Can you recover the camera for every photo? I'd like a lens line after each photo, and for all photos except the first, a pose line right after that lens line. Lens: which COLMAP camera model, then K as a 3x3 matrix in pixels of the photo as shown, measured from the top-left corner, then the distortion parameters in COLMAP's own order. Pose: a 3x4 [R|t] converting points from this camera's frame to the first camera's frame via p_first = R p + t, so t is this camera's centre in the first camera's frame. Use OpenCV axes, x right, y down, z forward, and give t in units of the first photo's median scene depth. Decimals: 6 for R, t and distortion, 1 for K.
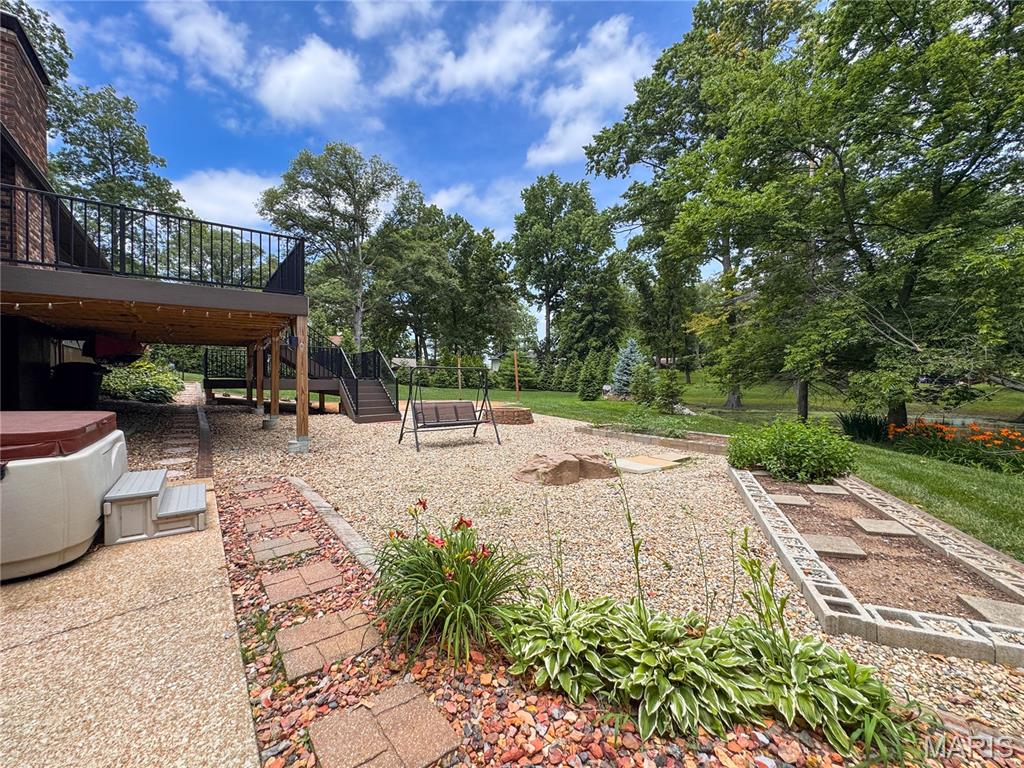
lens RADIAL K [[414.3, 0, 511.3], [0, 414.3, 380.0], [0, 0, 1]] dist [-0.001796, 0.000121]
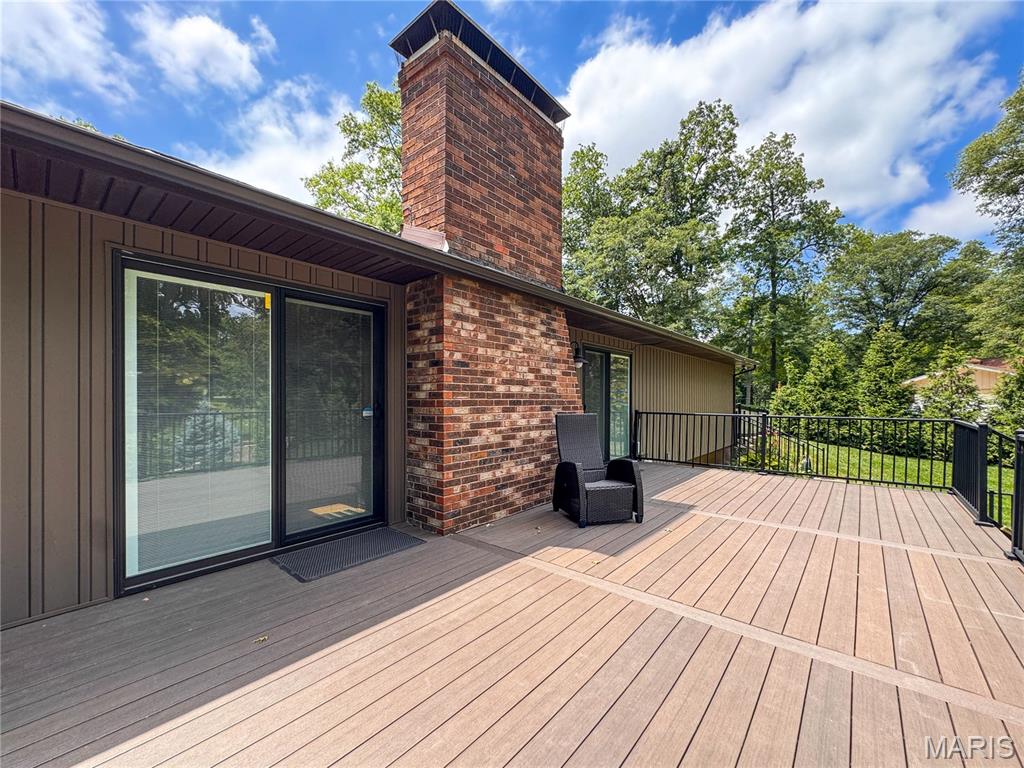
lens RADIAL K [[420.7, 0, 515.3], [0, 420.7, 400.4], [0, 0, 1]] dist [-0.003428, -0.000080]
pose [[0.224740, 0.008534, -0.974381, -0.108080], [-0.004993, 0.999959, 0.007607, -0.063443], [0.974406, 0.003156, 0.224774, 0.162151]]
